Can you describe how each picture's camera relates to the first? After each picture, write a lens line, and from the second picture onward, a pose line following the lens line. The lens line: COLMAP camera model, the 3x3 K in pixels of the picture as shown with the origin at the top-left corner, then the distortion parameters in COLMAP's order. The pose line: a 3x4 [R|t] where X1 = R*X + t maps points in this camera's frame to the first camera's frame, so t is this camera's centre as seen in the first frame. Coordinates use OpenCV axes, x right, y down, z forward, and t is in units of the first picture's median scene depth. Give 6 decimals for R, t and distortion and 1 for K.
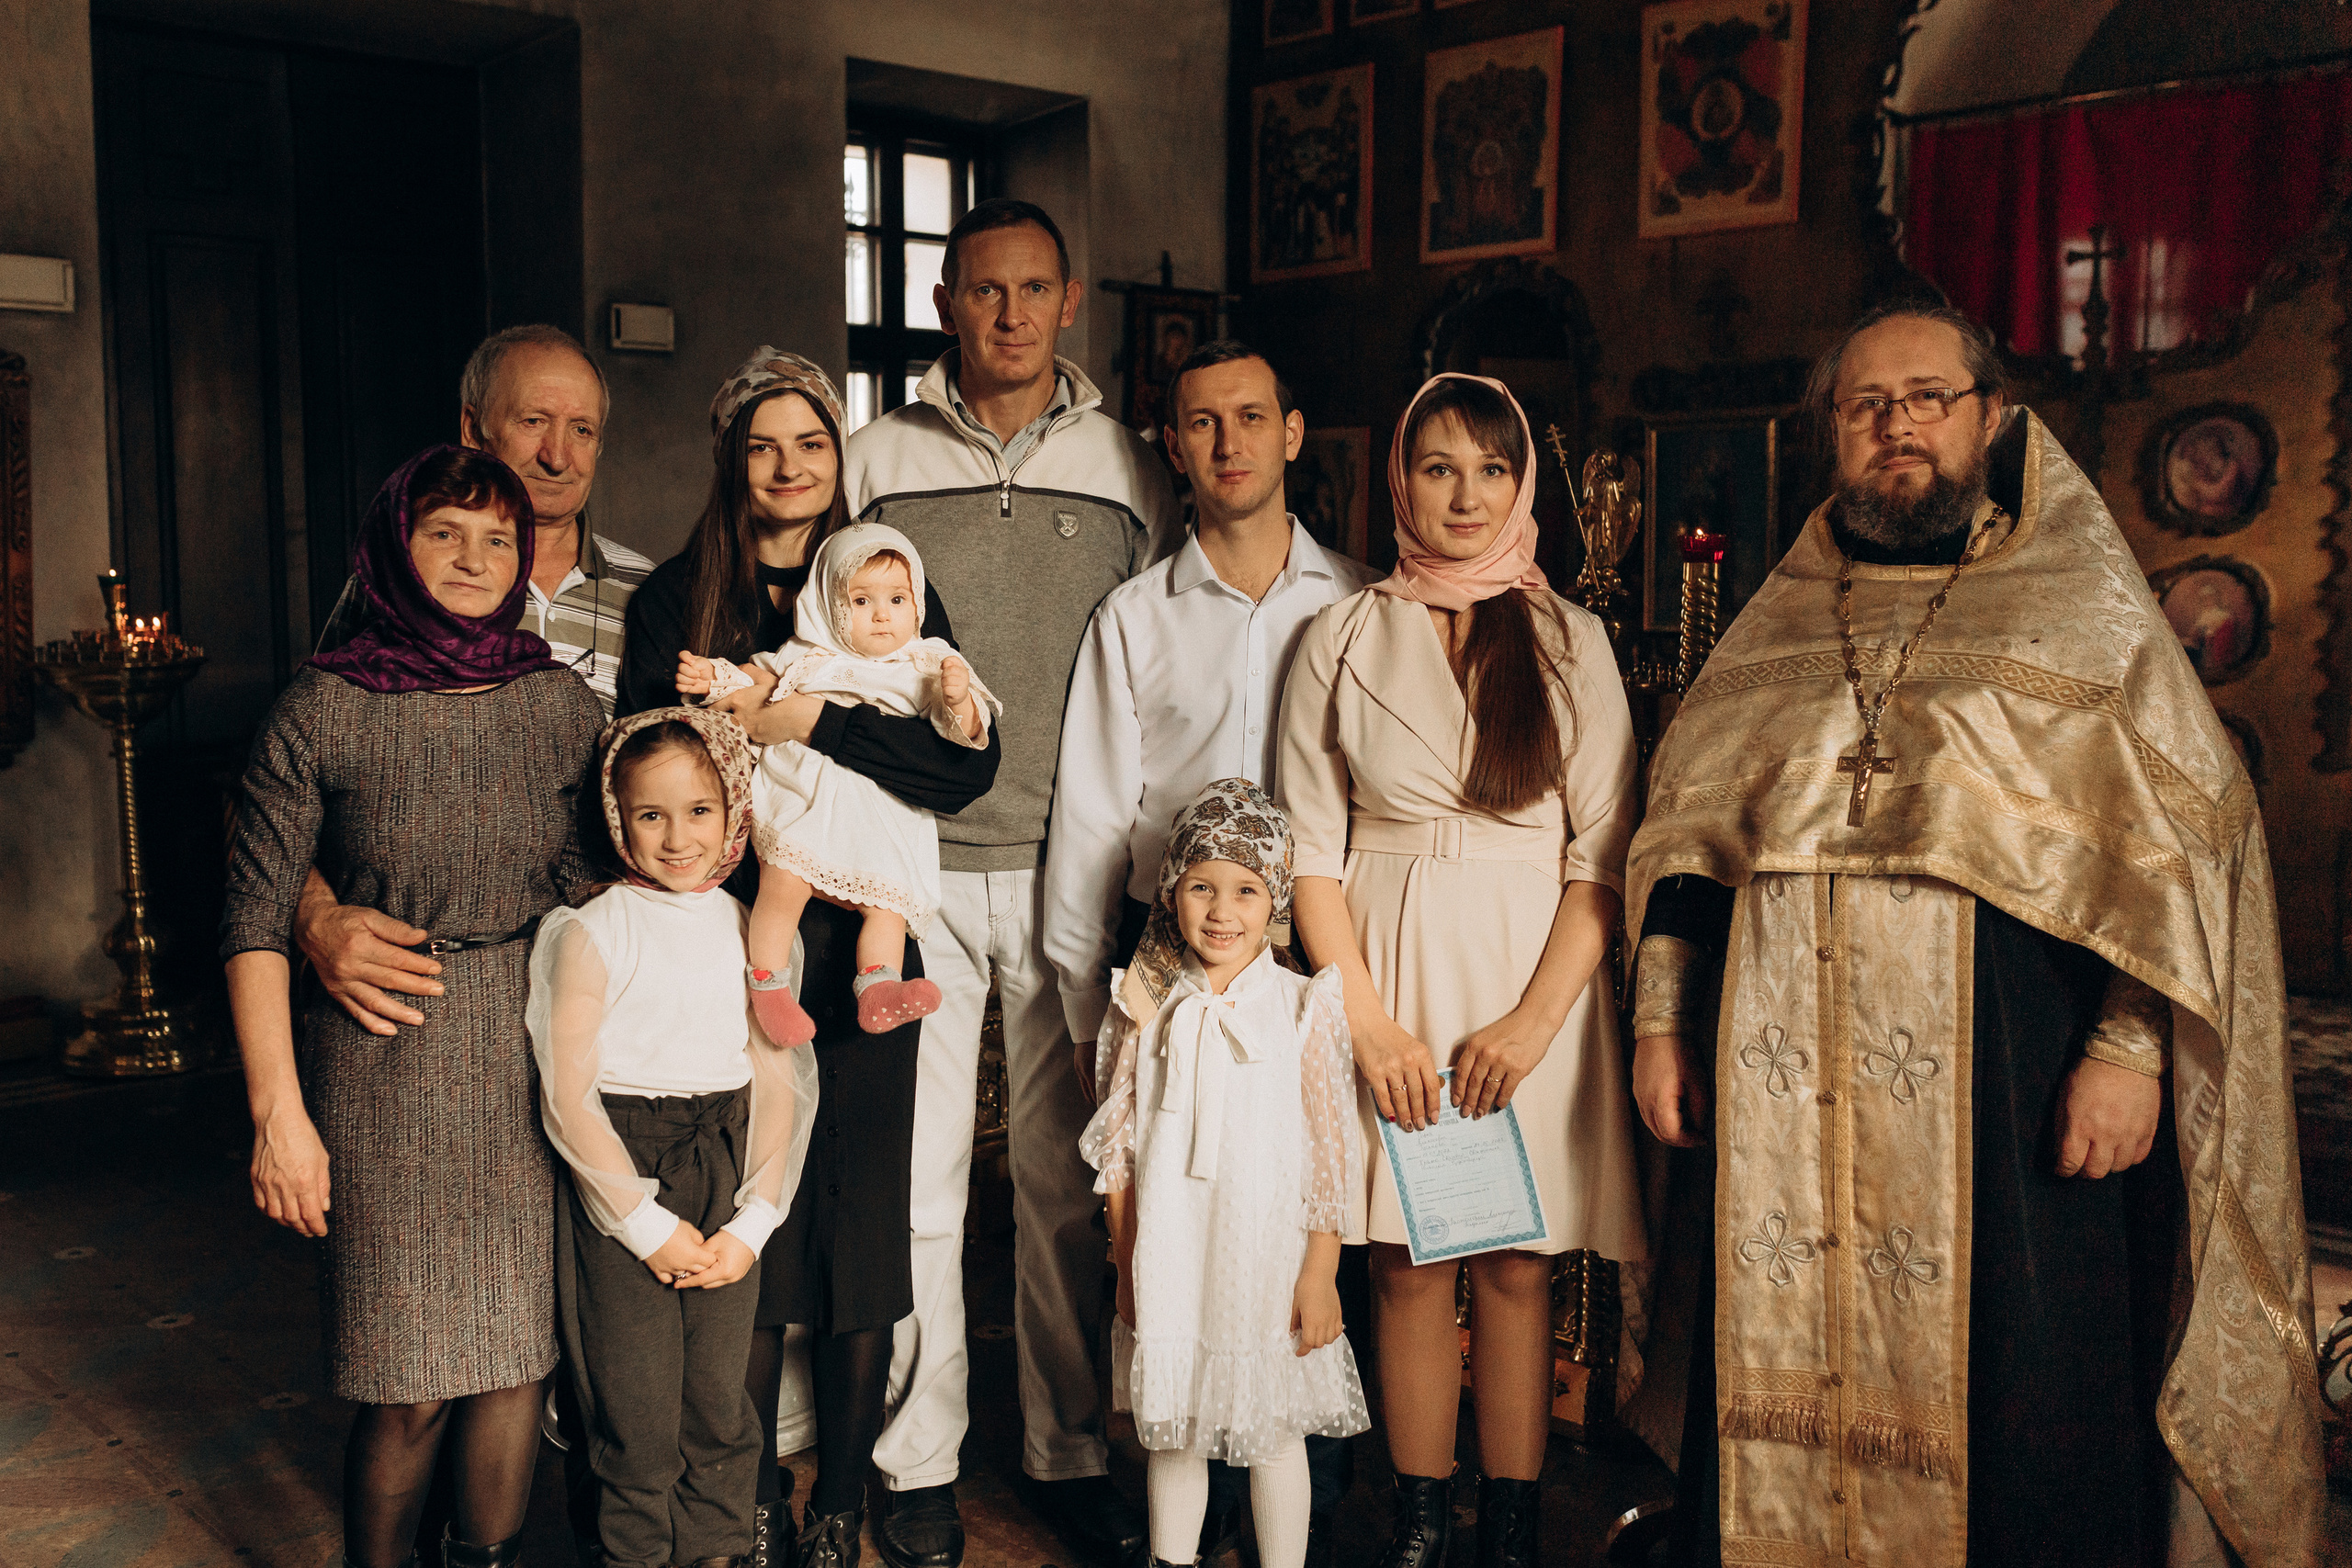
lens RADIAL K [[2344.0, 0, 1135.2], [0, 2344.0, 728.1], [0, 0, 1]] dist [0.004311, 0.000000]
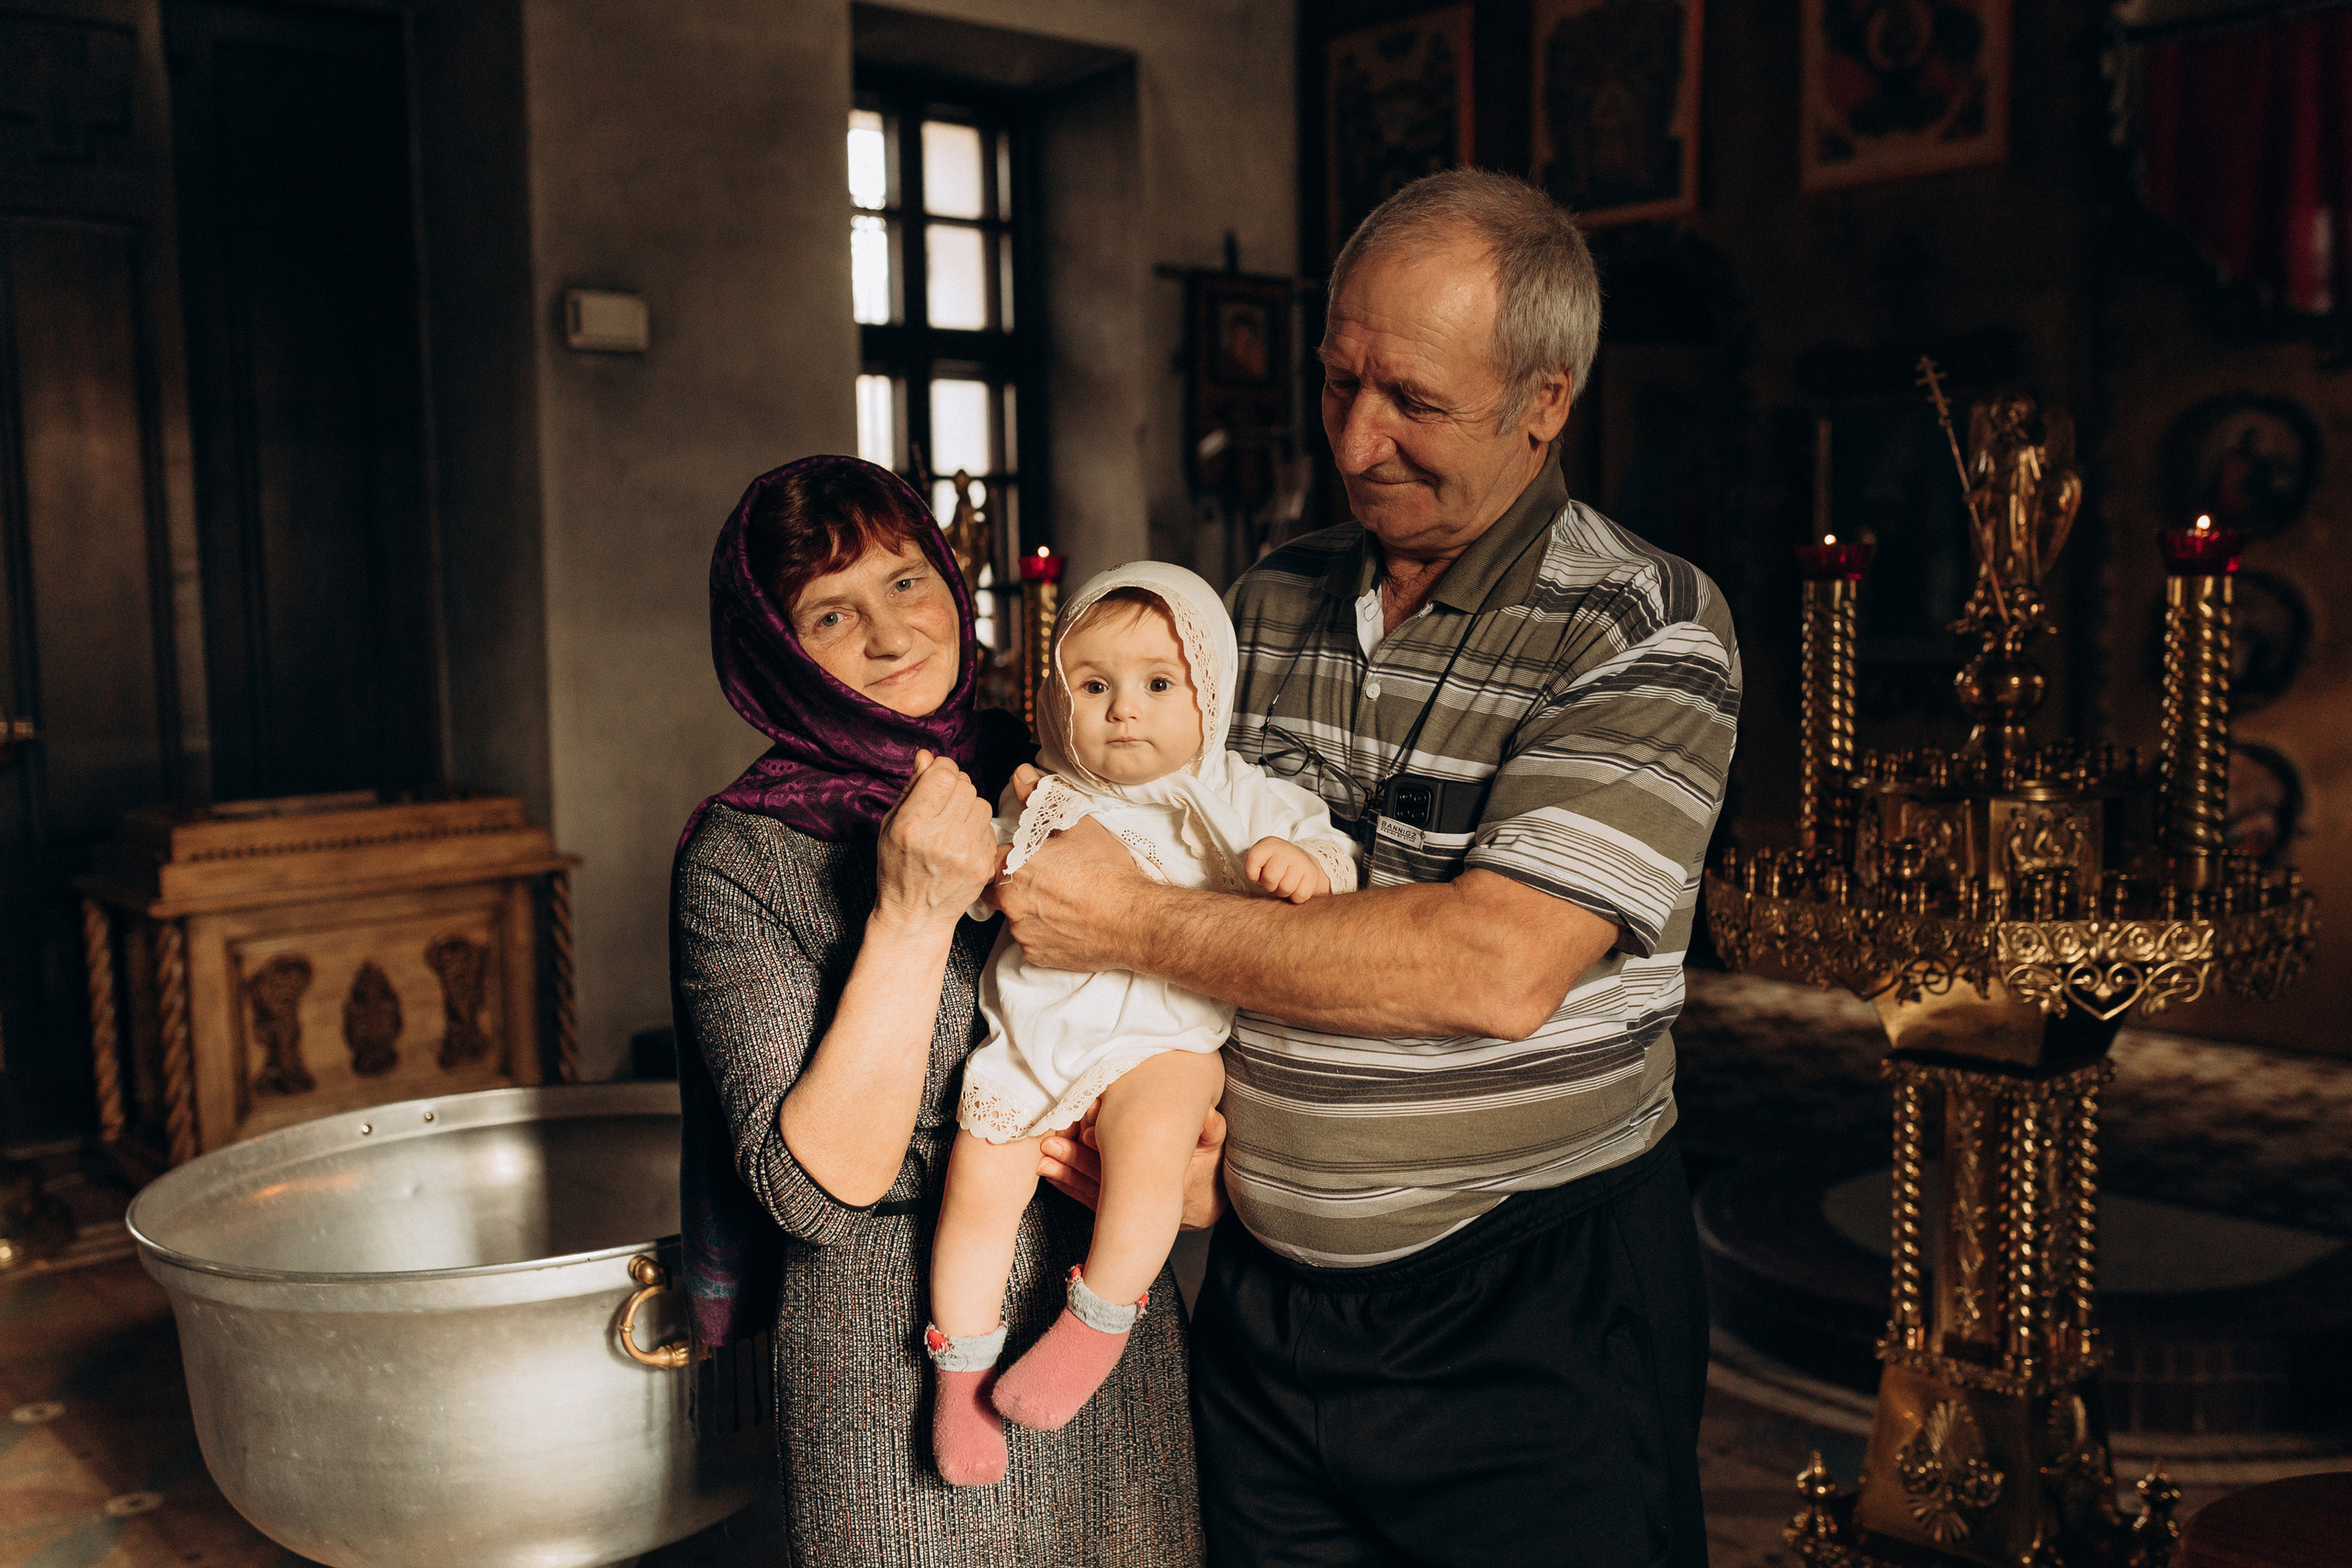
lens RADIAL K [[2231.5, 0, 1179.9], [0, 2231.5, 748.9], [0, 0, 1]] dist [0.002610, 0.000000]
pose [[0.999781, -0.020438, -0.004539, -0.007441], [0.020439, 0.999791, 0.000117, -0.016470], [0.004536, -0.000209, 0.999990, 0.223032]]
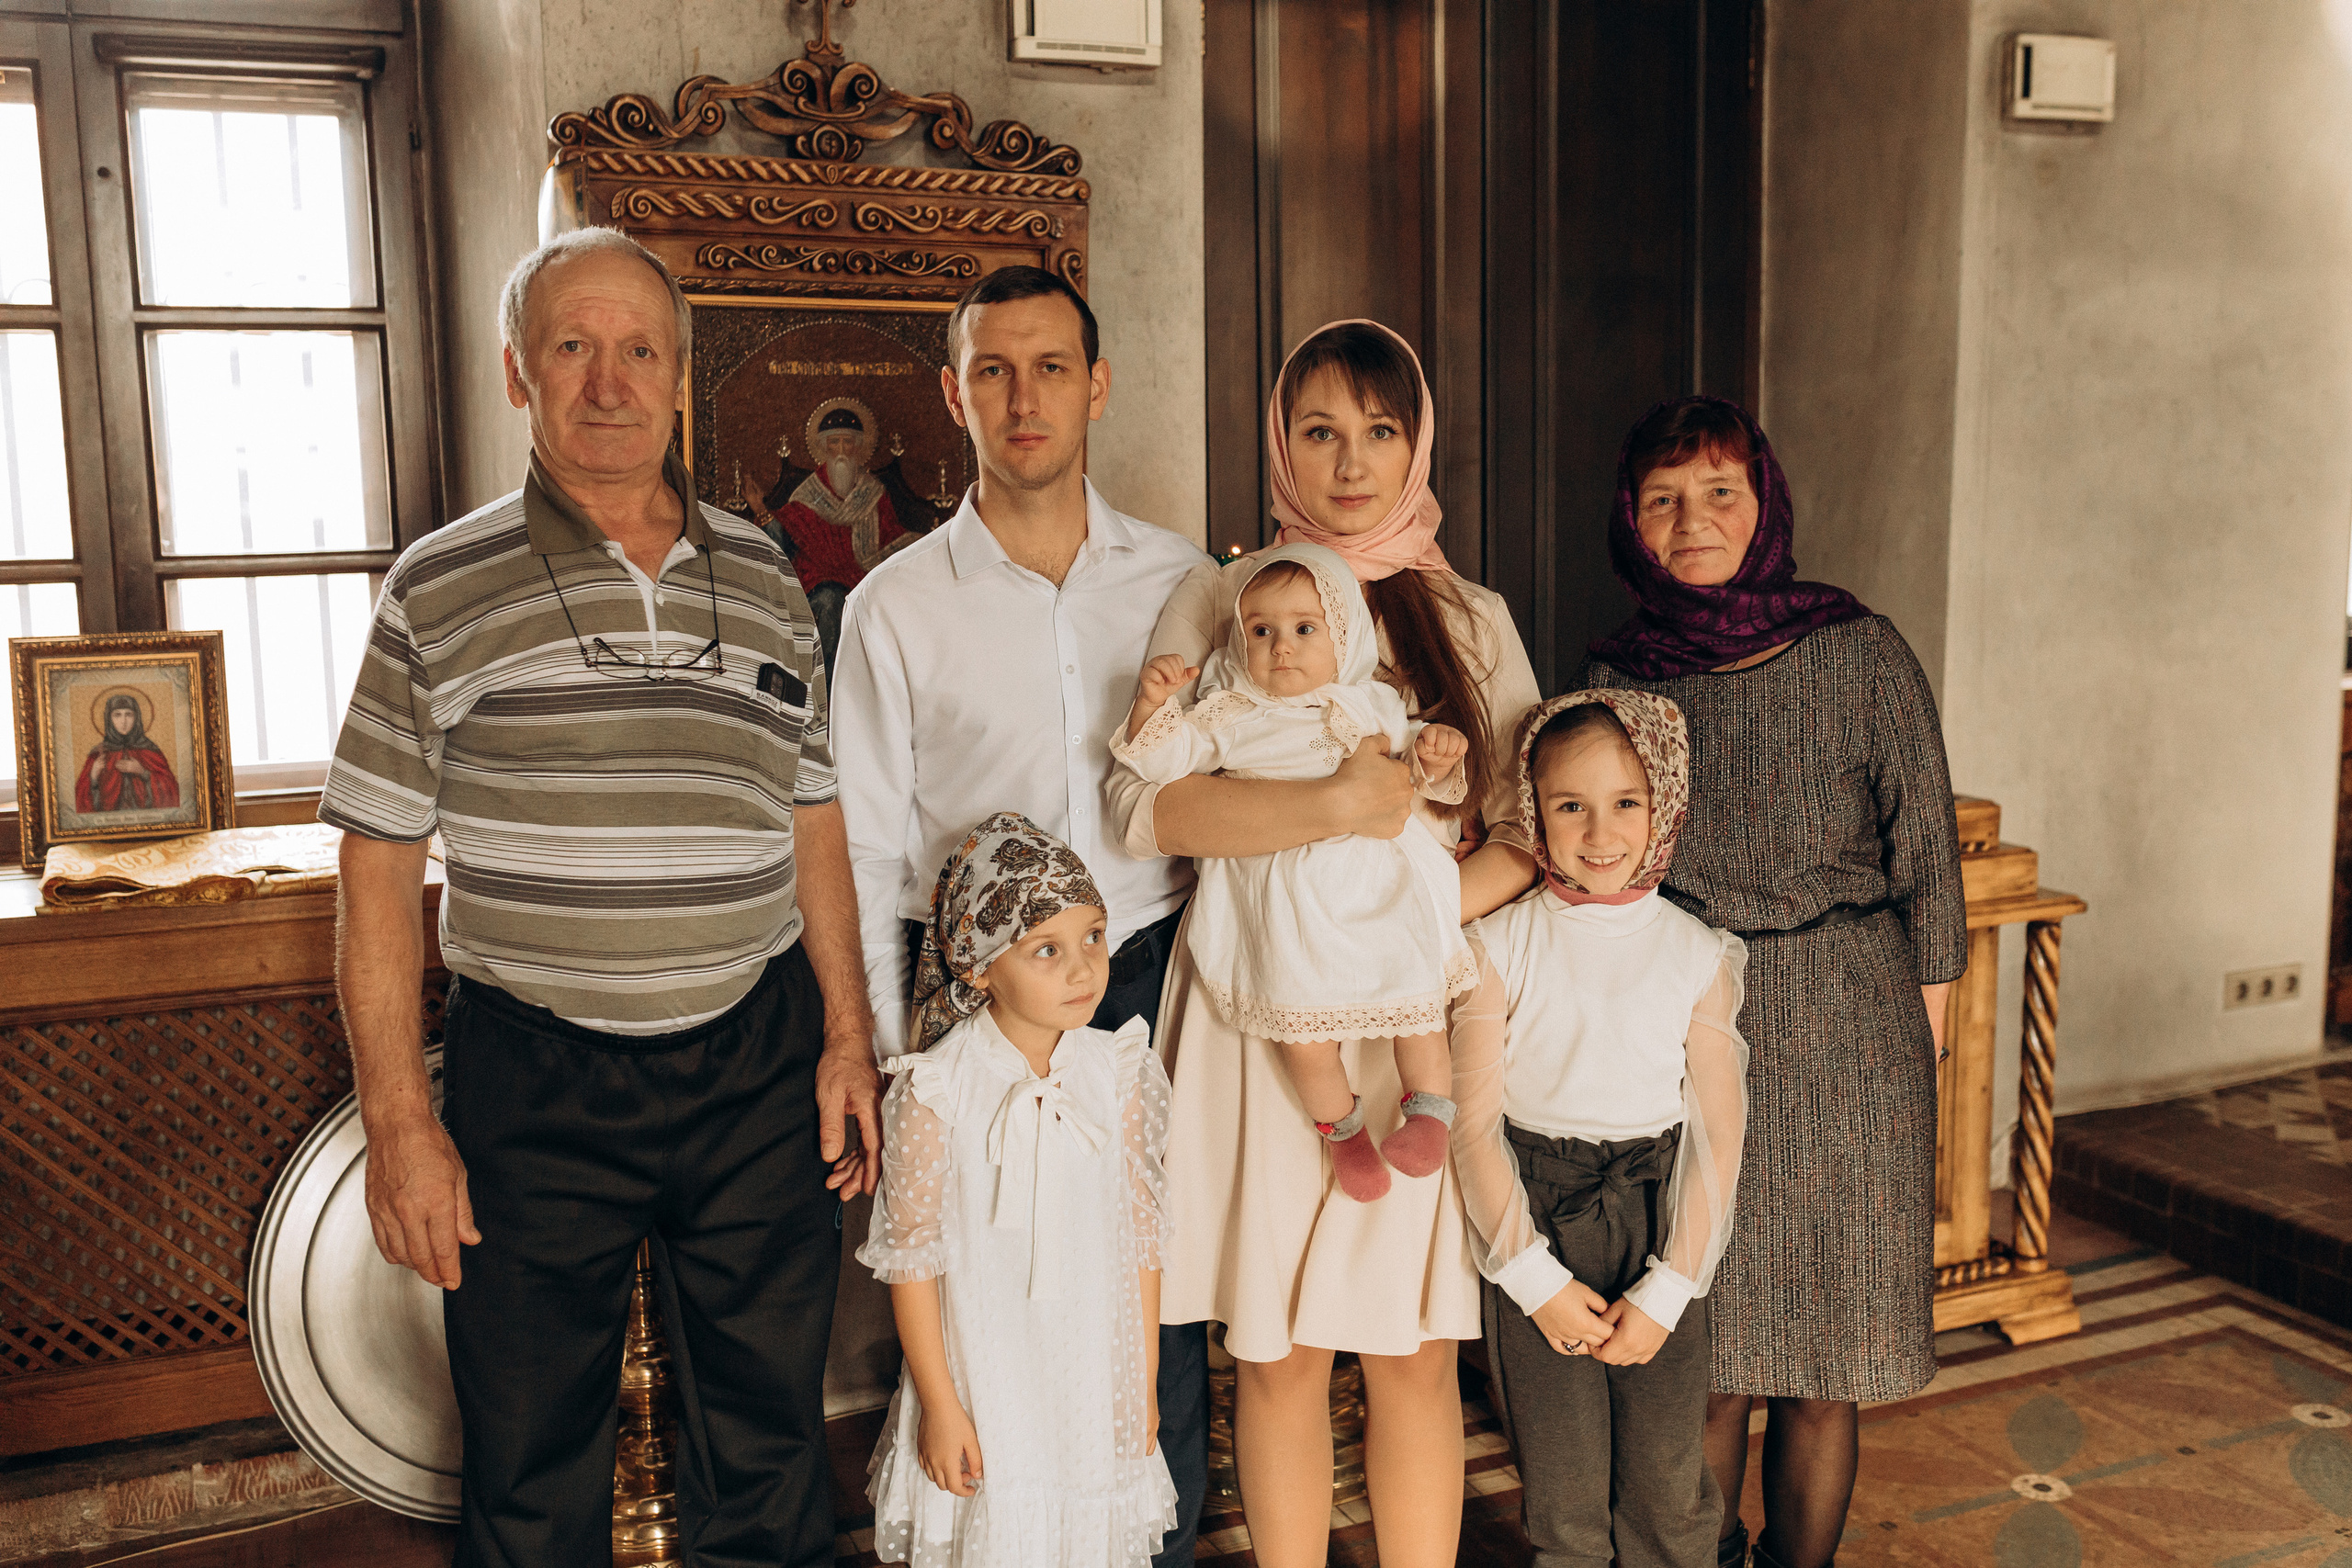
lens RADIAL K [[2012.6, 0, 1156.5], [0, 2012.6, 738.7], [0, 0, 1]] dist [0.024879, -0.064128]
pose [[0.949608, 0.029369, -0.312061, -0.276327], [-0.008861, 0.997718, 0.066934, -0.047960], [0.313314, -0.060795, 0.947701, 0.499404]]
